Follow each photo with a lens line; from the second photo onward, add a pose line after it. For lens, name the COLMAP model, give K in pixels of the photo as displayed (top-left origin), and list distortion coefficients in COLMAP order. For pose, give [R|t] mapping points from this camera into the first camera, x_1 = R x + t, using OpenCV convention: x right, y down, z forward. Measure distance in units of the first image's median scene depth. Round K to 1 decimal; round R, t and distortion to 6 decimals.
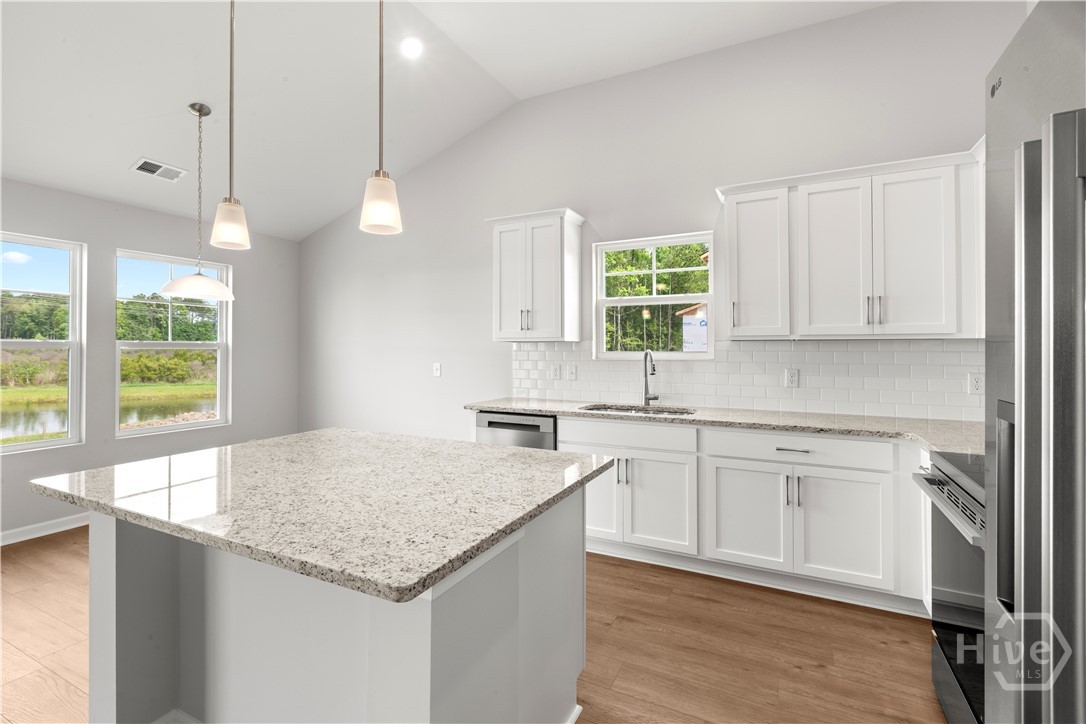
lens RADIAL K [[494.0, 0, 542.6], [0, 494.0, 343.6], [0, 0, 1]] dist [-0.001533, -0.000607]
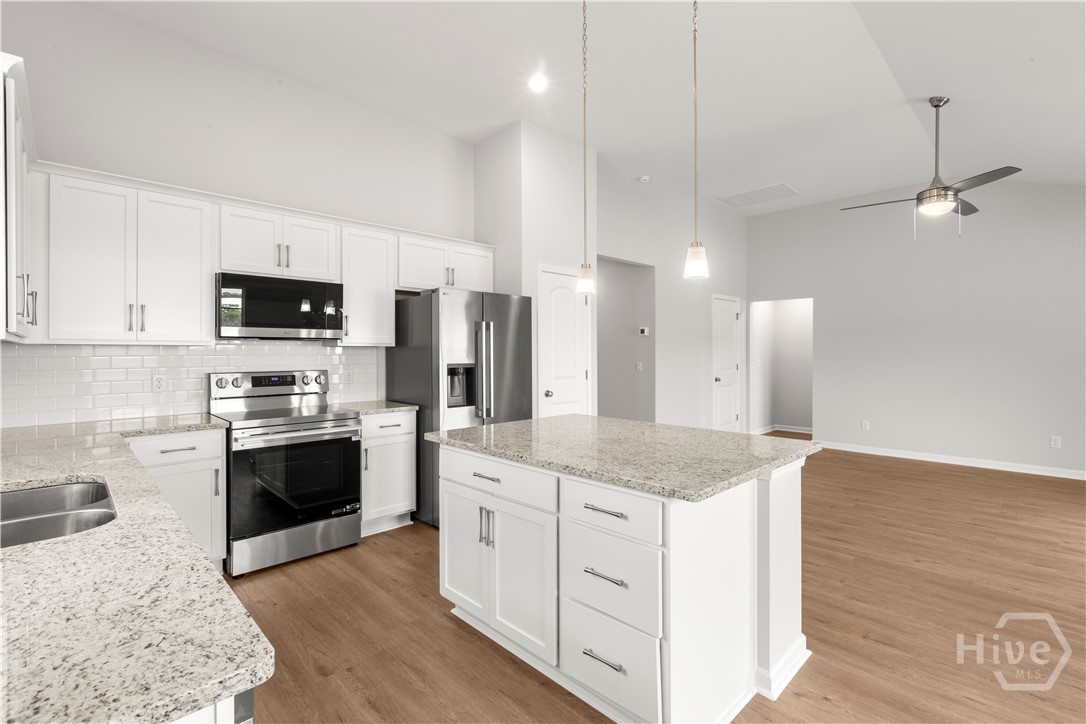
lens RADIAL K [[503.9, 0, 547.7], [0, 503.9, 342.1], [0, 0, 1]] dist [0.000715, -0.000332]
pose [[-0.948609, 0.010124, 0.316287, -0.254746], [0.001075, 0.999585, -0.028771, 0.009631], [-0.316447, -0.026952, -0.948227, 0.917392]]
